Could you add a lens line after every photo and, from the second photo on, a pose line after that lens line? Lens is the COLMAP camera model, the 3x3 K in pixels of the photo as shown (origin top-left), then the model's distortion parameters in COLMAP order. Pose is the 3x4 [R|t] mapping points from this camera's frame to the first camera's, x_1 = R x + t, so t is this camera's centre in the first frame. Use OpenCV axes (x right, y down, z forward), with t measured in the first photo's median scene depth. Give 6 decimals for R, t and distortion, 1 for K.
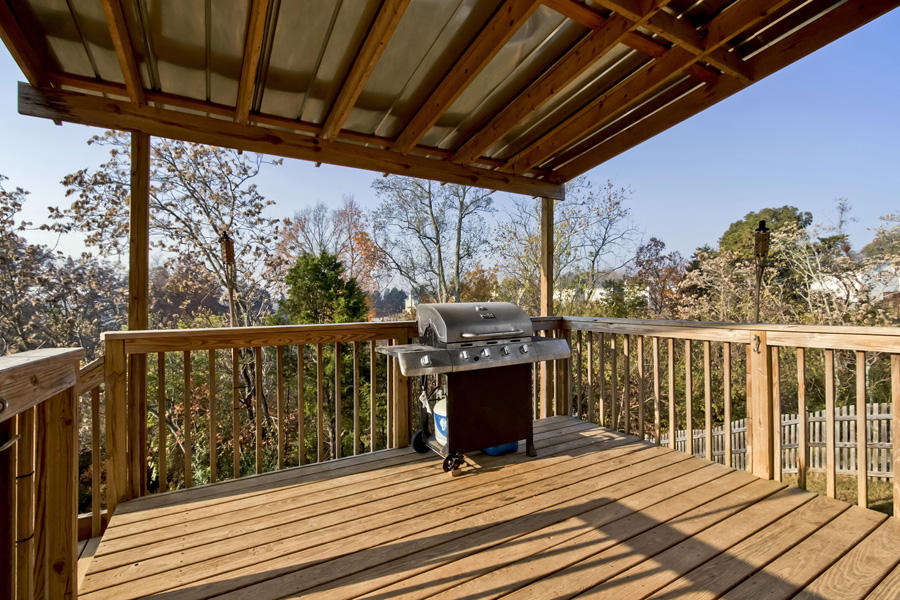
lens RADIAL K [[412.6, 0, 442.9], [0, 412.6, 305.3], [0, 0, 1]] dist [-0.005561, 0.001610]
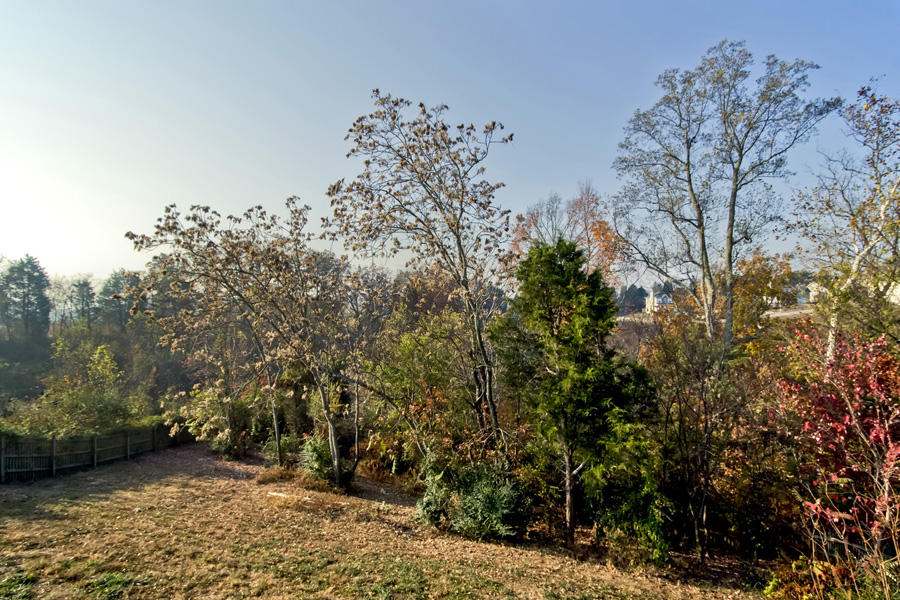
lens RADIAL K [[412.6, 0, 447.4], [0, 412.6, 306.2], [0, 0, 1]] dist [-0.005561, 0.001610]
pose [[0.859336, 0.006483, -0.511370, -0.041135], [-0.003186, 0.999968, 0.007324, -0.000877], [0.511401, -0.004665, 0.859329, 0.119829]]
